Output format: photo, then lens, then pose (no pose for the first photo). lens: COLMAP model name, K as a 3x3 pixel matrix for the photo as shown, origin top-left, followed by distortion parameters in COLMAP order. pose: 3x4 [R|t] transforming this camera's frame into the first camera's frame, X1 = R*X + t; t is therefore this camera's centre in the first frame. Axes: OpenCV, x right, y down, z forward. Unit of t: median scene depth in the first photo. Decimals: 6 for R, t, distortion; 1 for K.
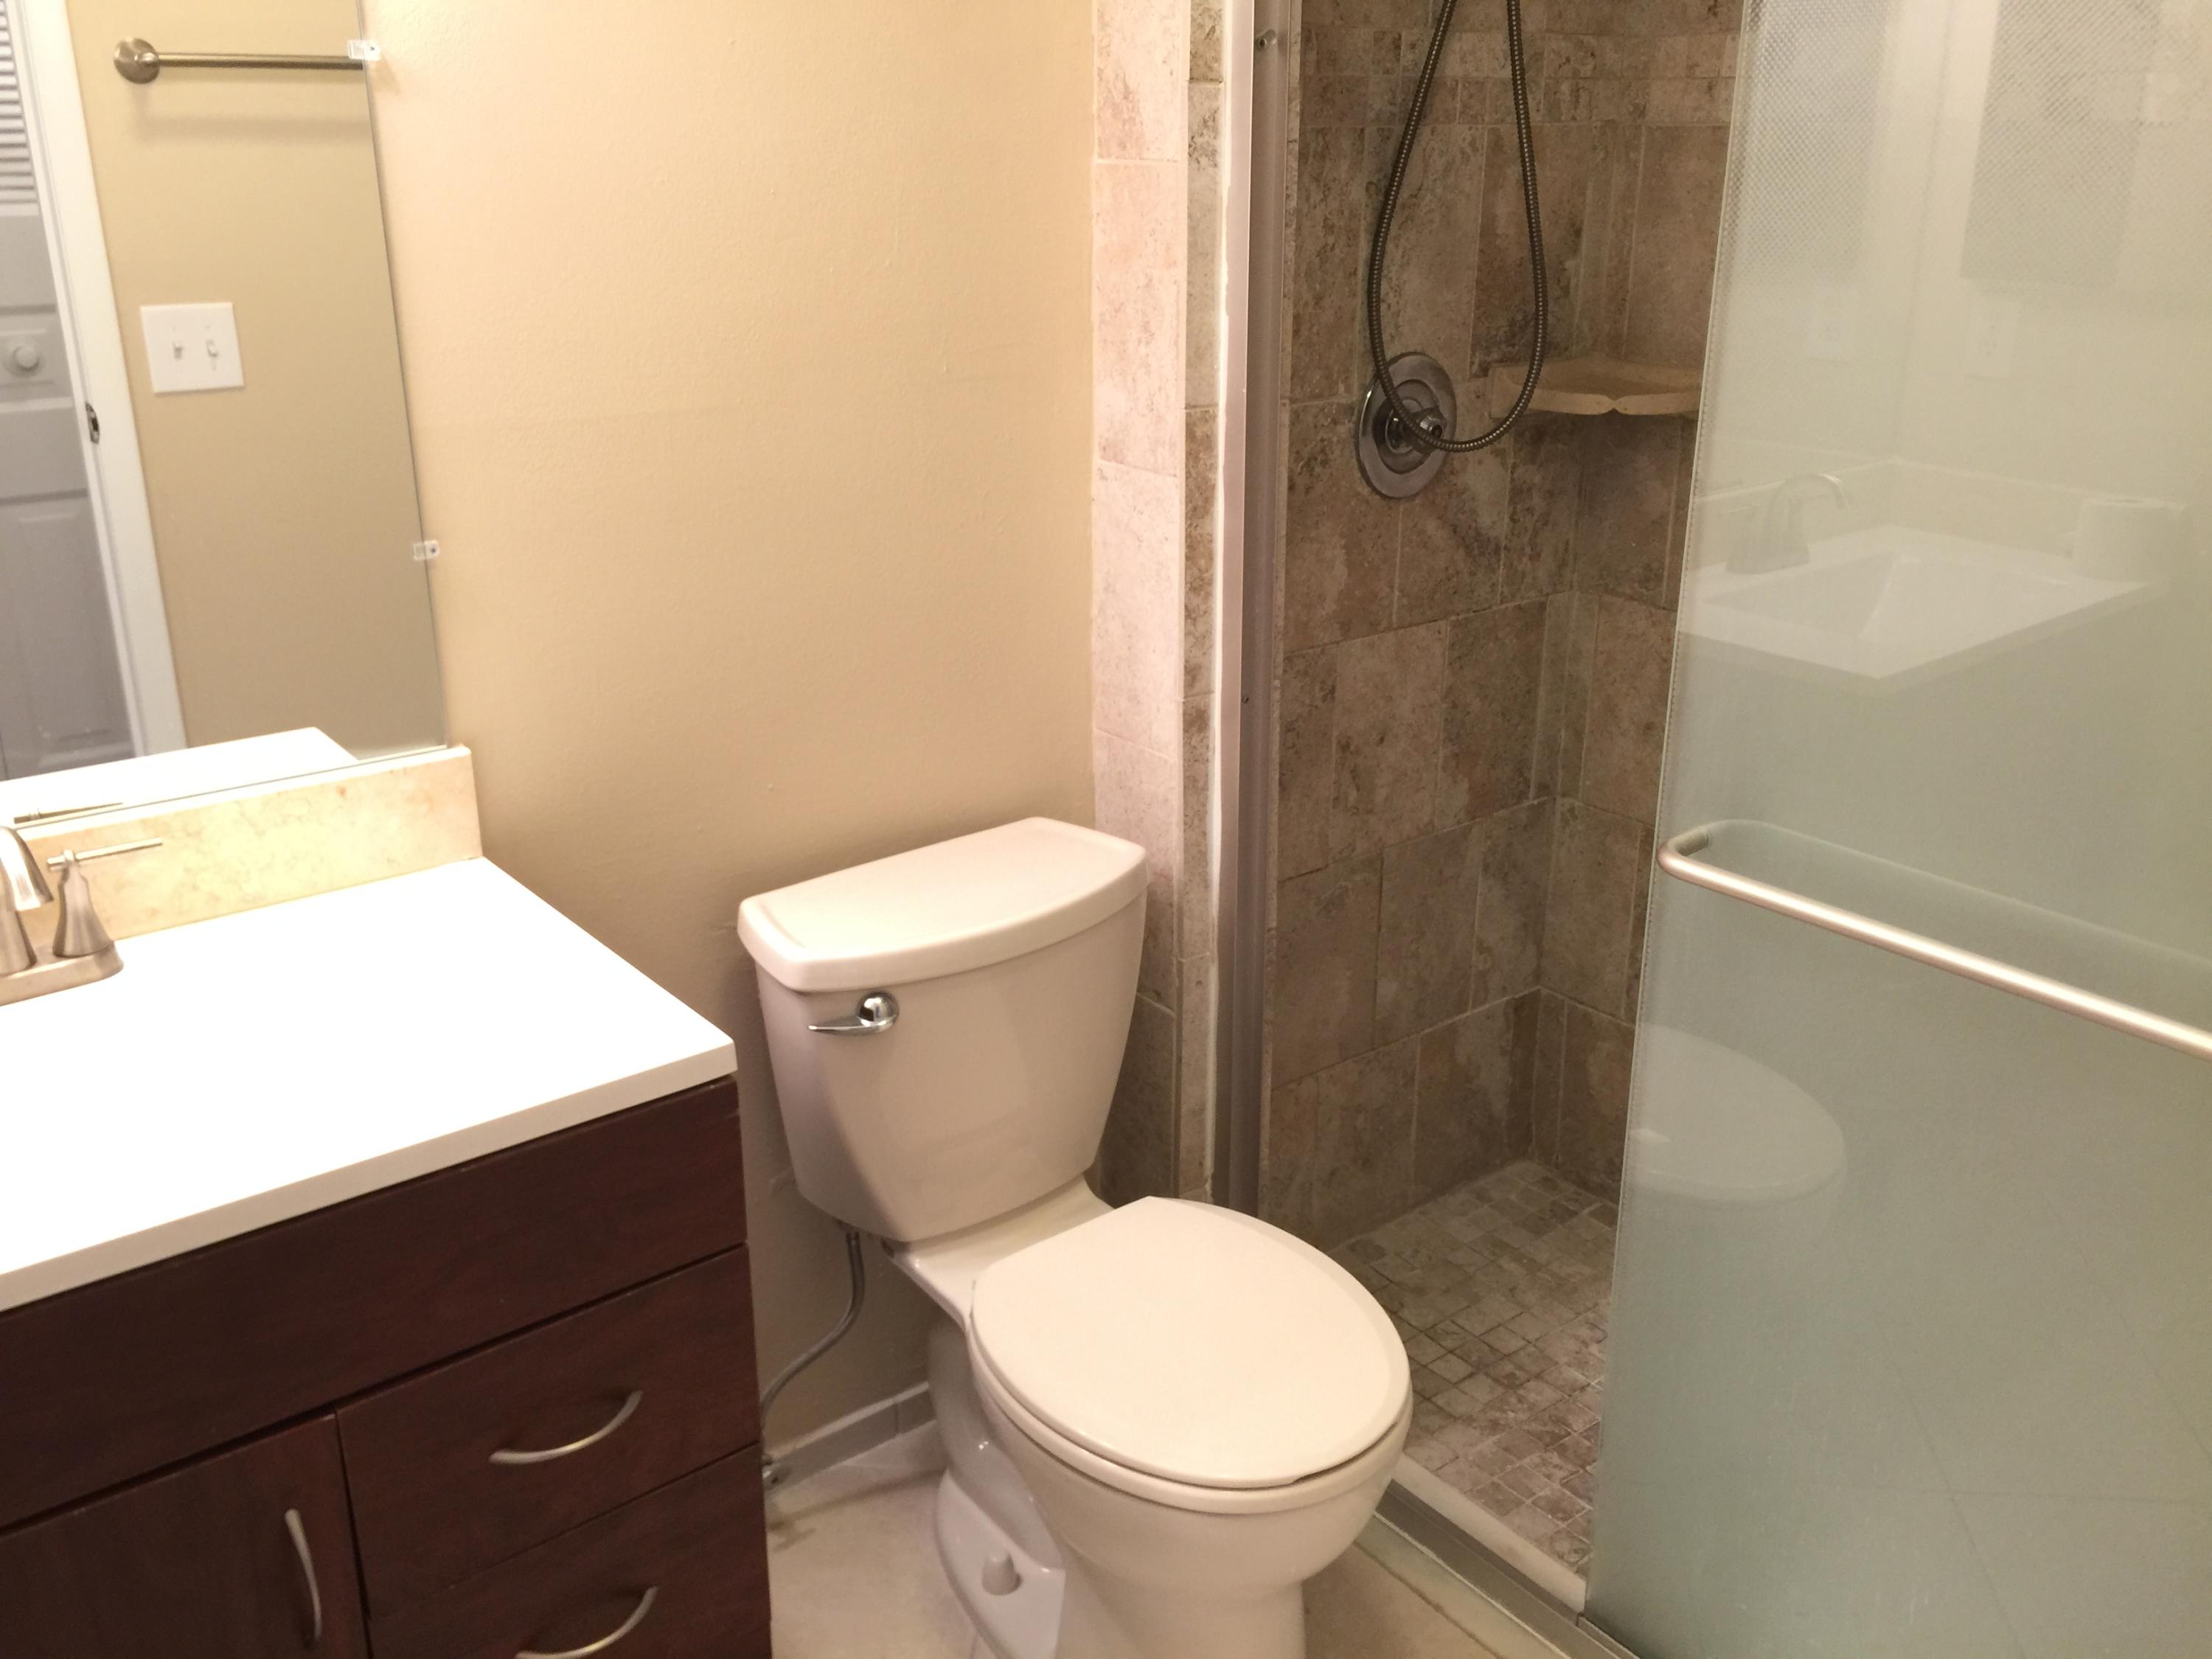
lens RADIAL K [[1915.9, 0, 1109.2], [0, 1915.9, 806.3], [0, 0, 1]] dist [0.072870, -0.097767]
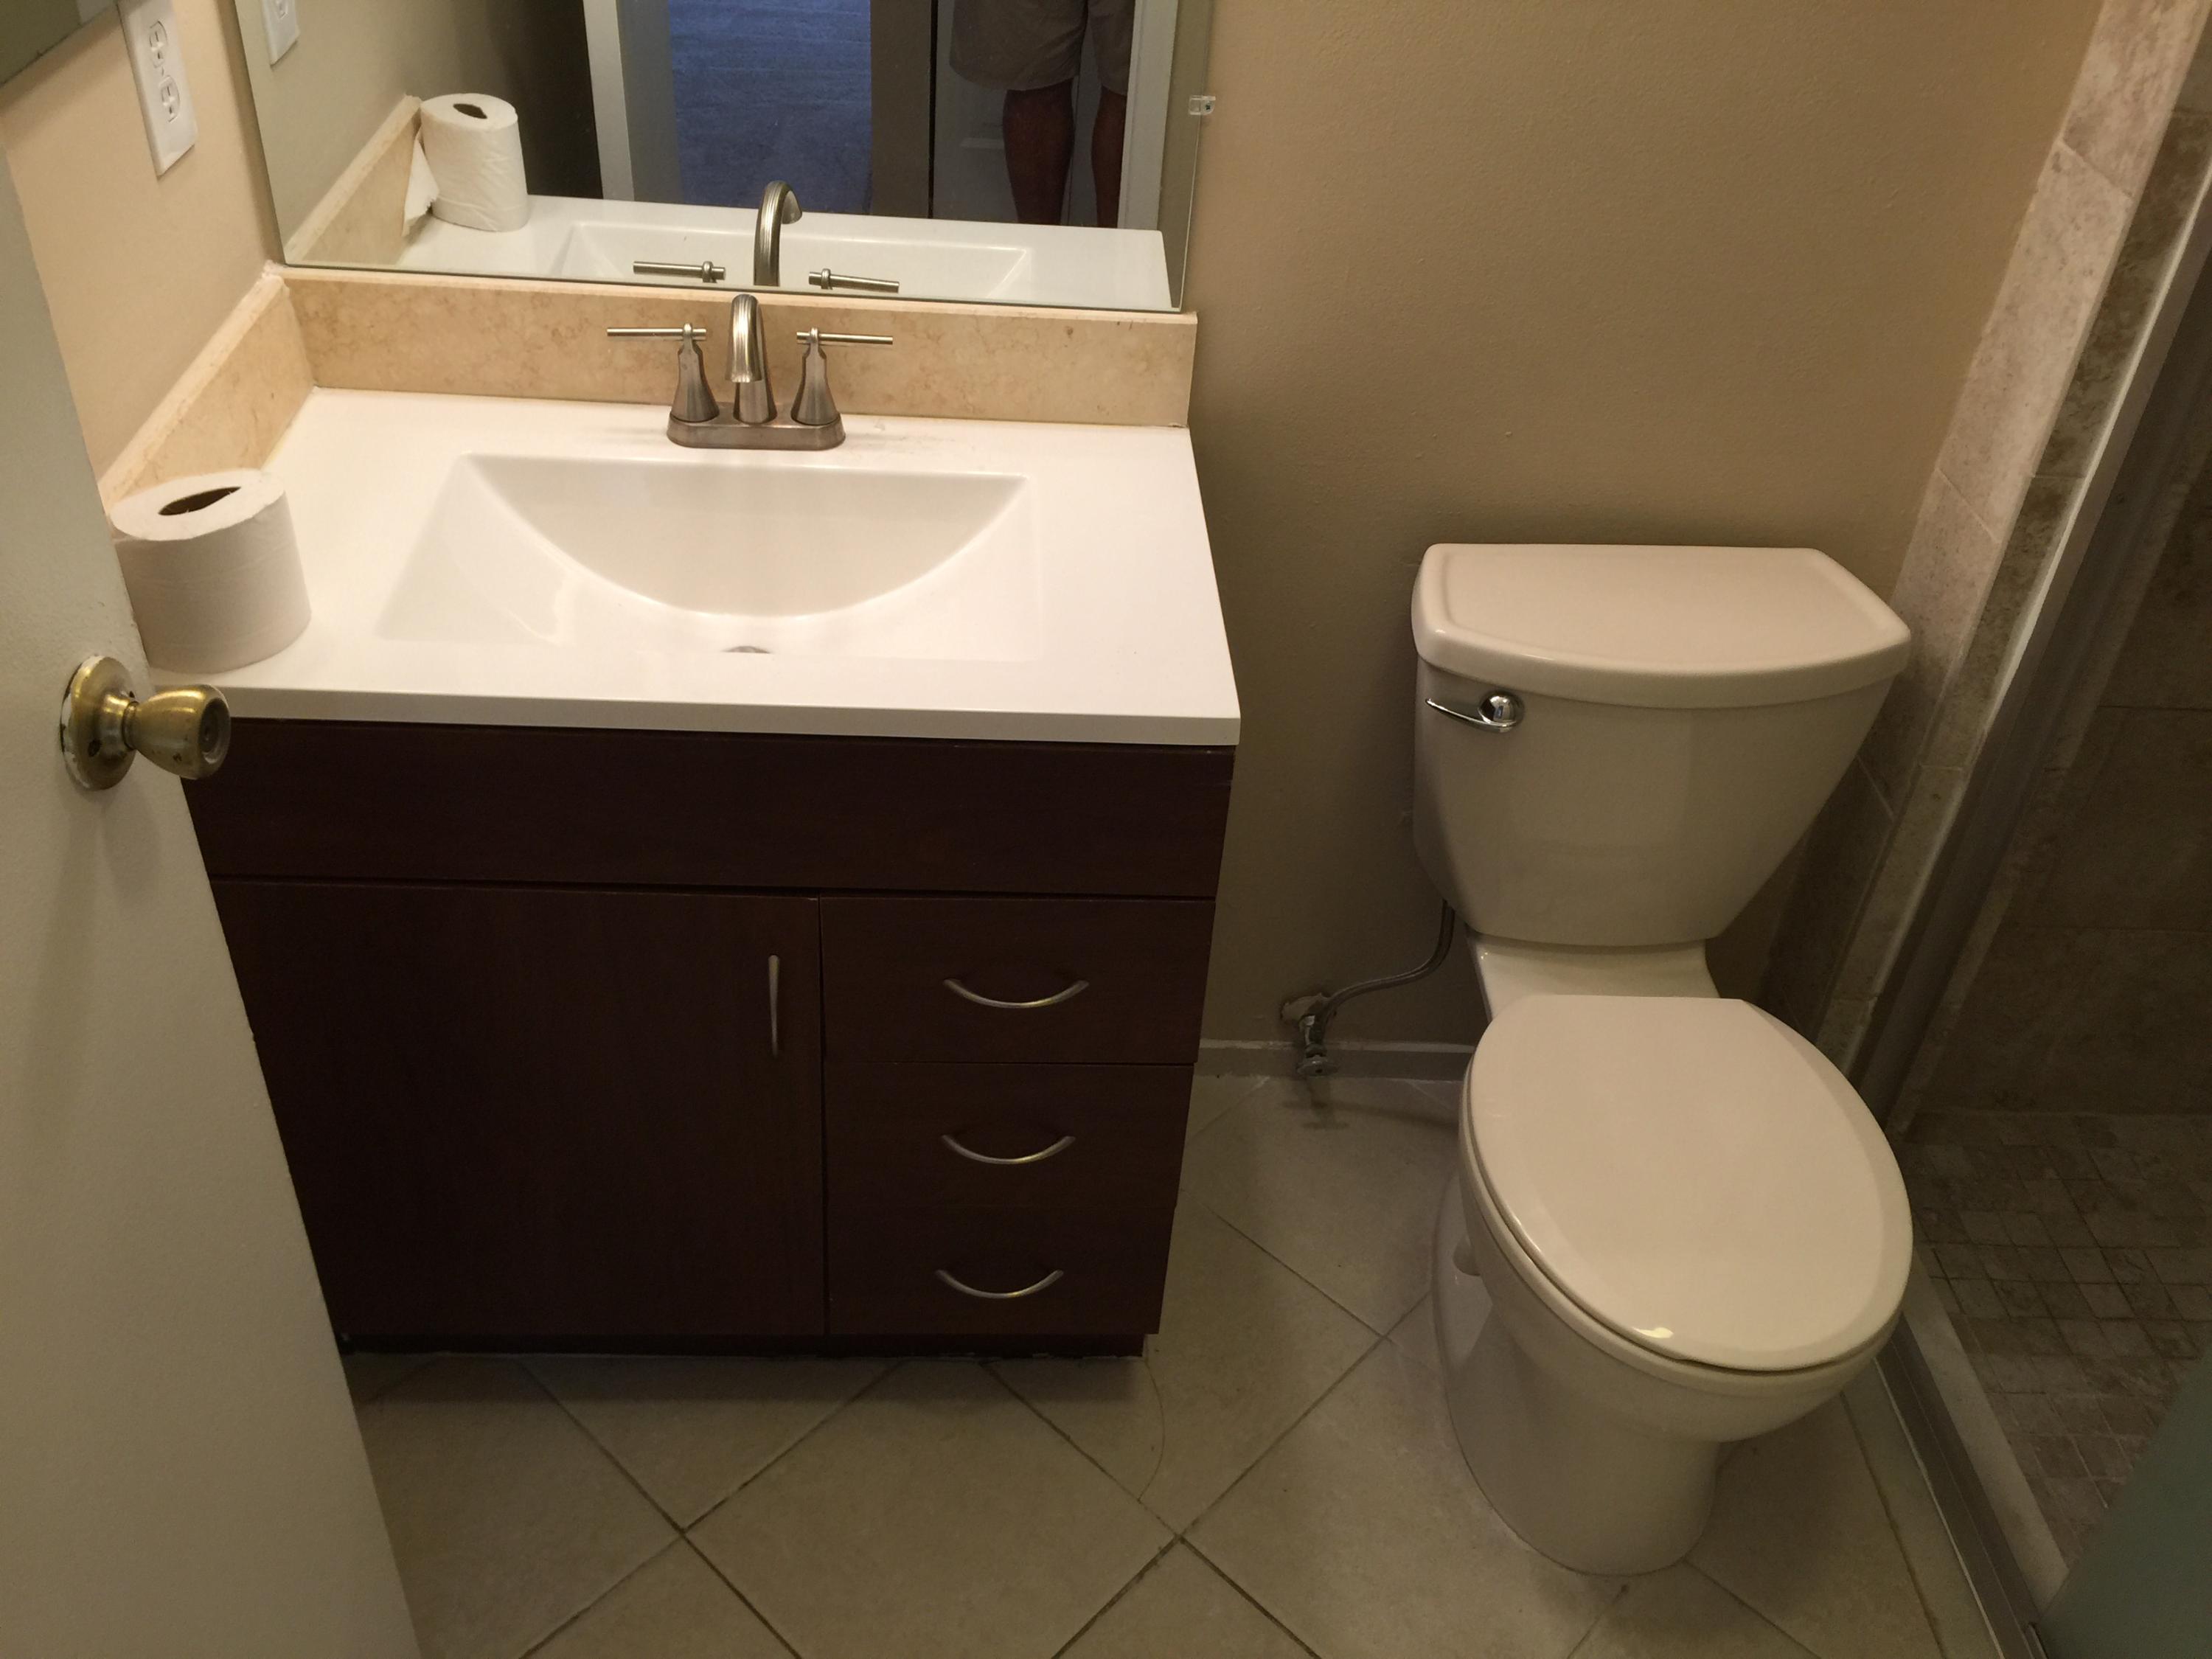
lens RADIAL K [[1905.1, 0, 1107.3], [0, 1905.1, 816.2], [0, 0, 1]] dist [0.086350, -0.123904]
pose [[0.804101, 0.395967, -0.443432, 0.136806], [-0.256262, 0.903909, 0.342459, -0.100744], [0.536424, -0.161737, 0.828306, 0.095669]]
